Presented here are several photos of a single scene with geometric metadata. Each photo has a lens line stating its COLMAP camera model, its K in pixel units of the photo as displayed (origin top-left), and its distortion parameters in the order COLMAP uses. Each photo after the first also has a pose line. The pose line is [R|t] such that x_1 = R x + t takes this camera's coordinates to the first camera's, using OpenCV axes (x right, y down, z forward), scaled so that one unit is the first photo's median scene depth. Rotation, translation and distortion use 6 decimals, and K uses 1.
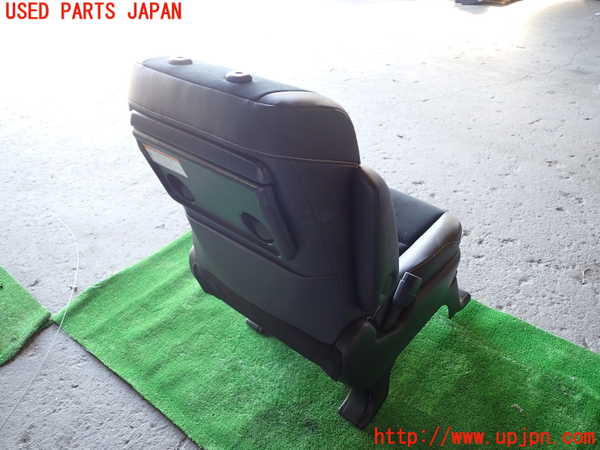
lens RADIAL K [[496.5, 0, 300.0], [0, 496.5, 225.0], [0, 0, 1]] dist [0.004977, -0.003150]
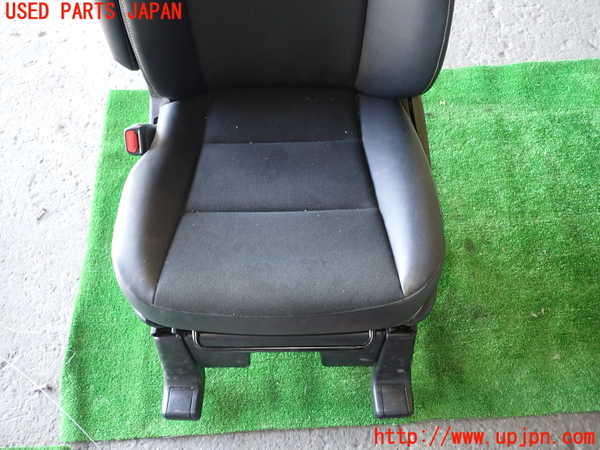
lens RADIAL K [[496.5, 0, 300.0], [0, 496.5, 225.0], [0, 0, 1]] dist [0.004977, -0.003150]
pose [[0.727681, -0.626307, 0.279678, -0.243759], [0.415273, 0.726796, 0.547098, -0.204929], [-0.545920, -0.281970, 0.788964, 0.358973]]
